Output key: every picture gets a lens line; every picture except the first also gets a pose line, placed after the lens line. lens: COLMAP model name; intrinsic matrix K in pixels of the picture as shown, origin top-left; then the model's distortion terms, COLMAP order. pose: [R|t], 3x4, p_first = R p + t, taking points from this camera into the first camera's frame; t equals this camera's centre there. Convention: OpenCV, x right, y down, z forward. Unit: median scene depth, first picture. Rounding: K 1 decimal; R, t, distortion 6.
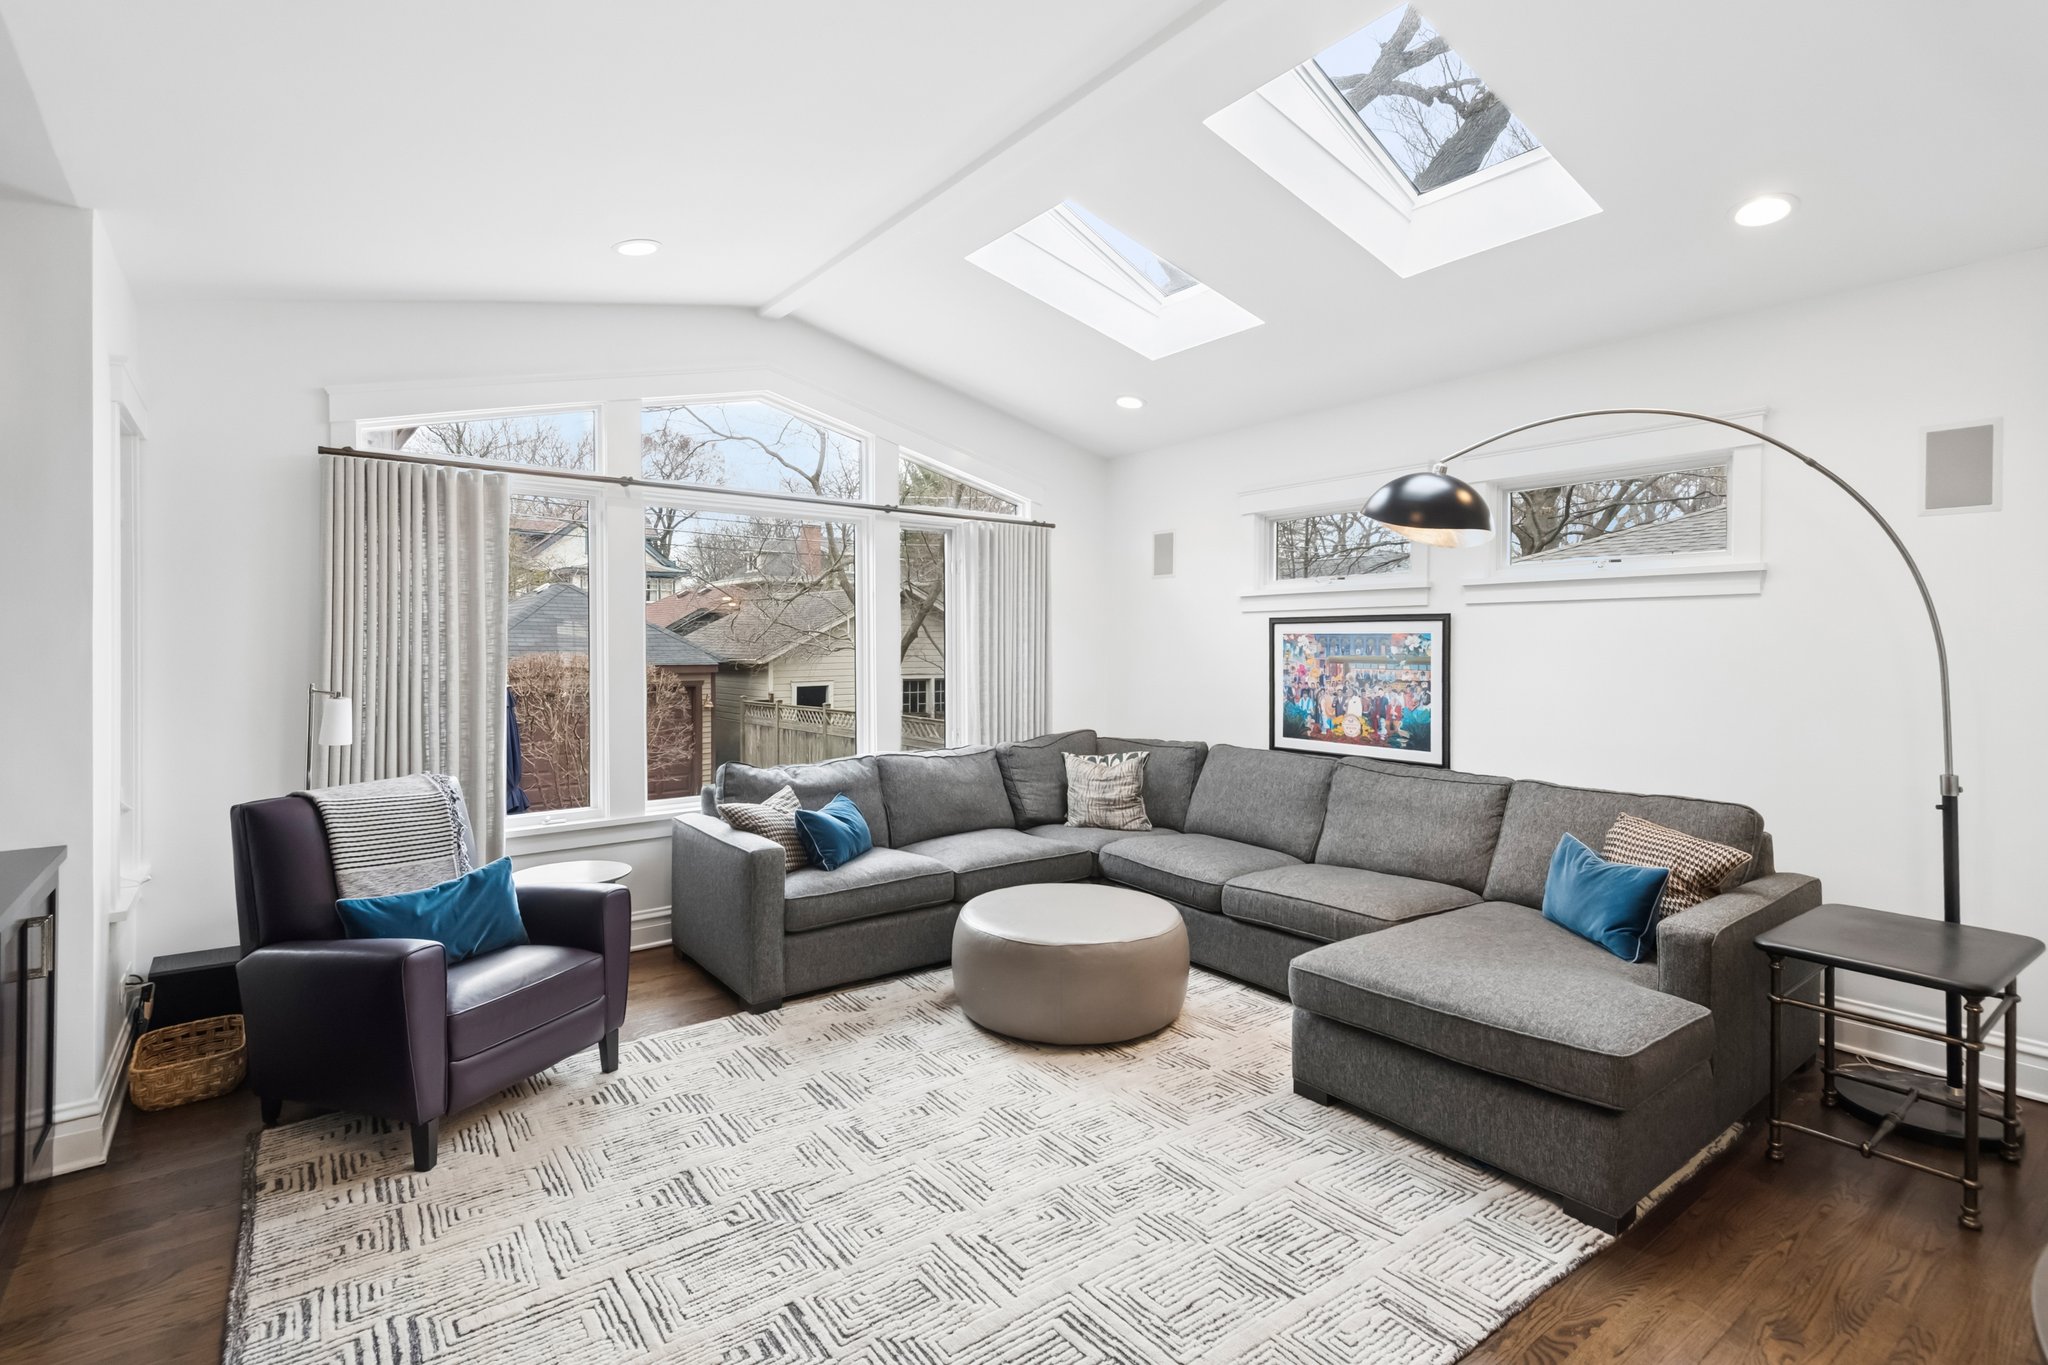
lens RADIAL K [[971.9, 0, 1030.1], [0, 971.9, 652.5], [0, 0, 1]] dist [0.054198, -0.034196]
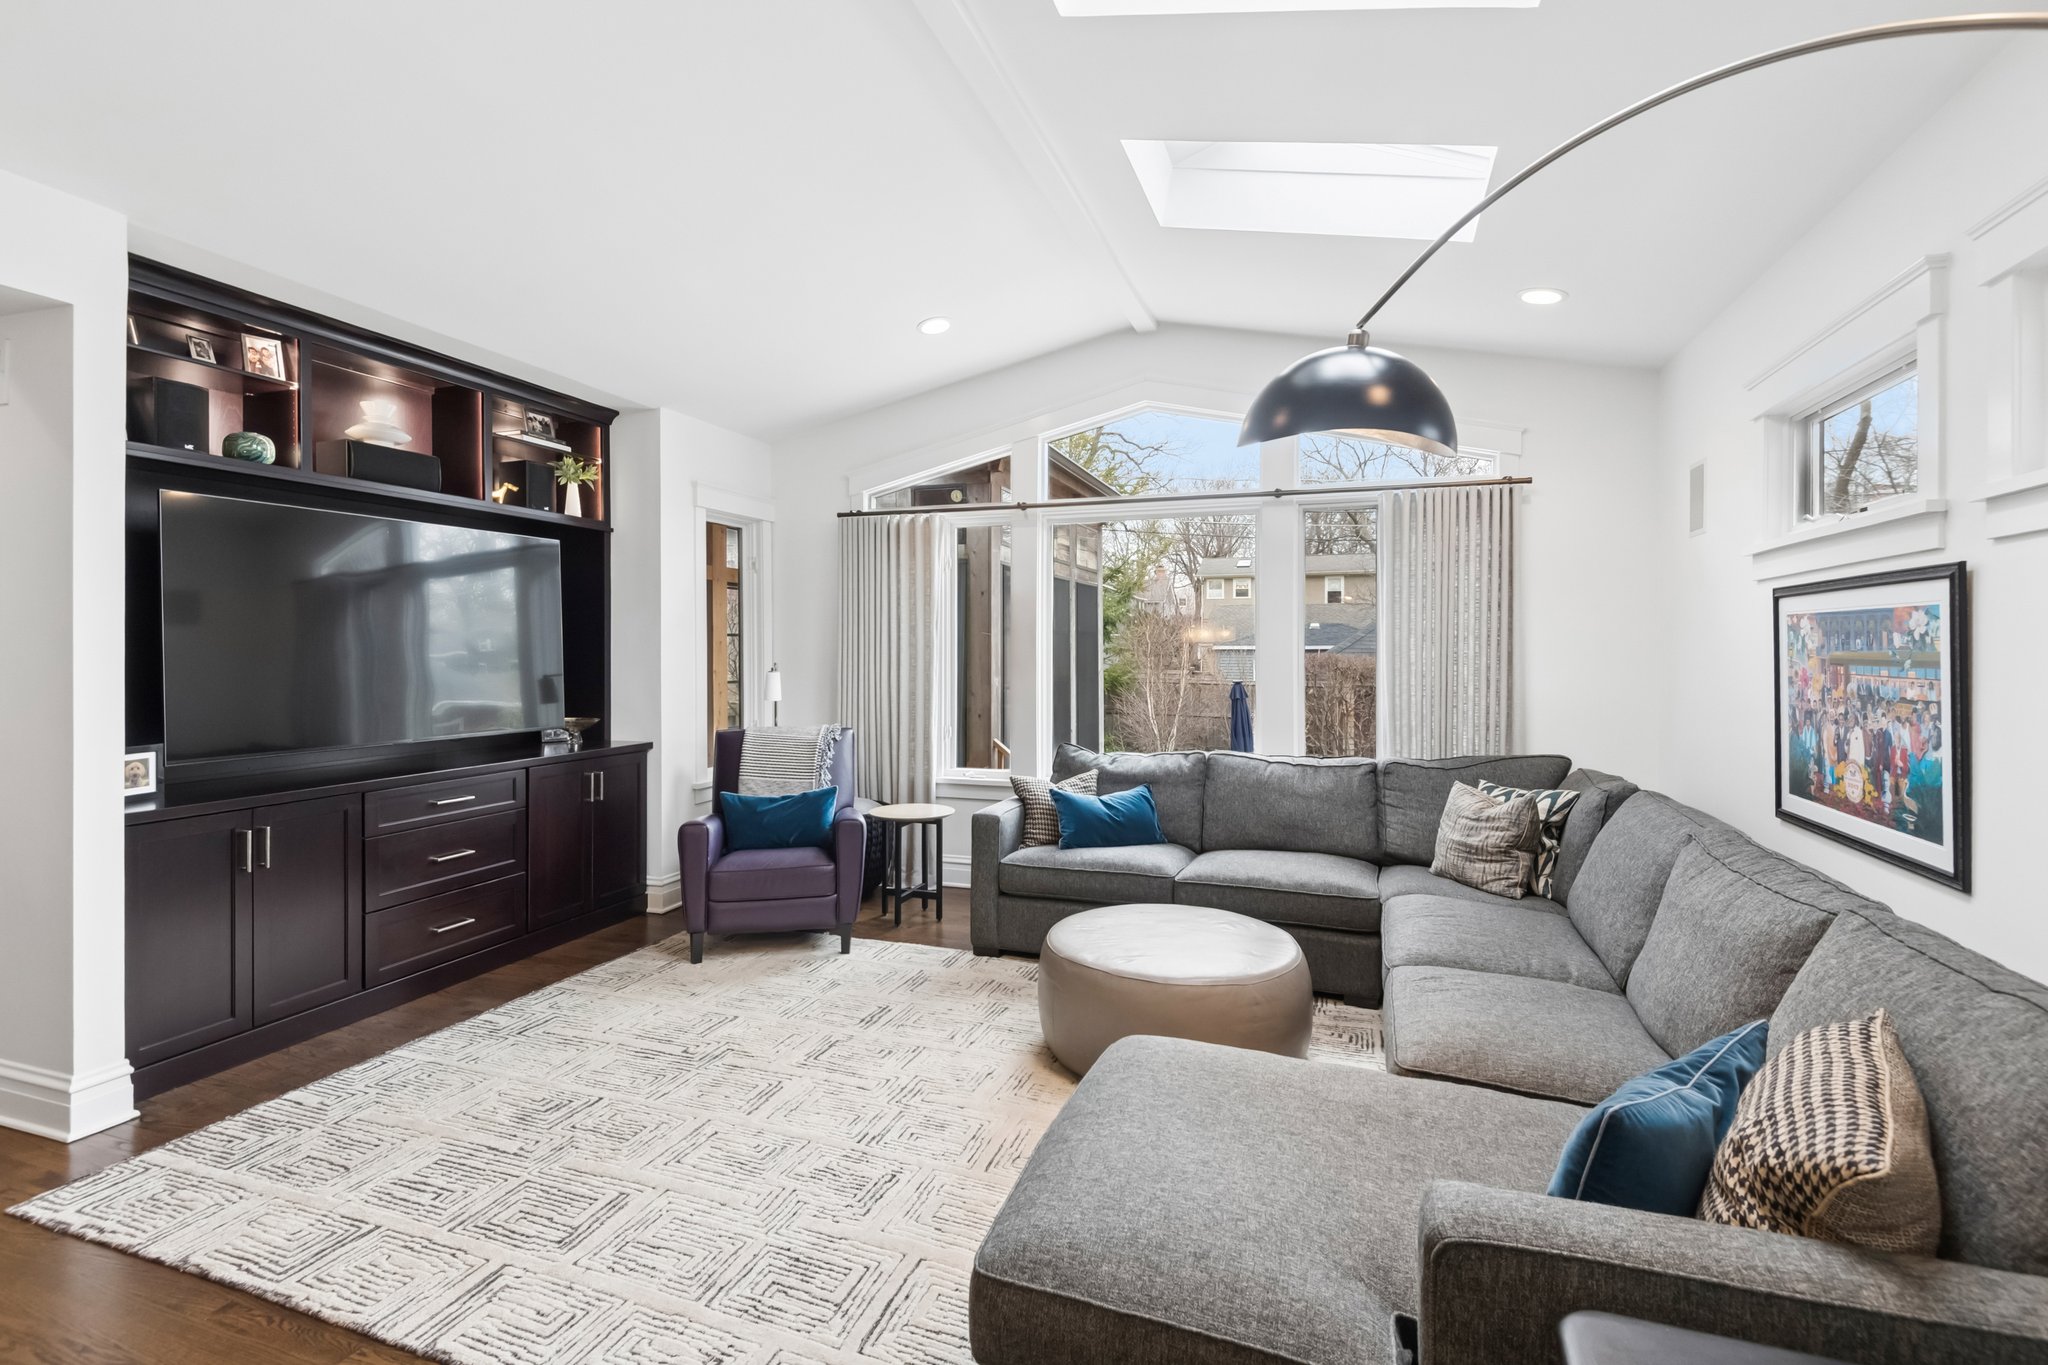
lens RADIAL K [[952.4, 0, 1019.4], [0, 952.4, 653.1], [0, 0, 1]] dist [0.044476, -0.031006]
pose [[0.538034, 0.003716, -0.842915, 0.563788], [-0.009811, 0.999950, -0.001854, 0.010183], [0.842866, 0.009267, 0.538044, 0.347043]]
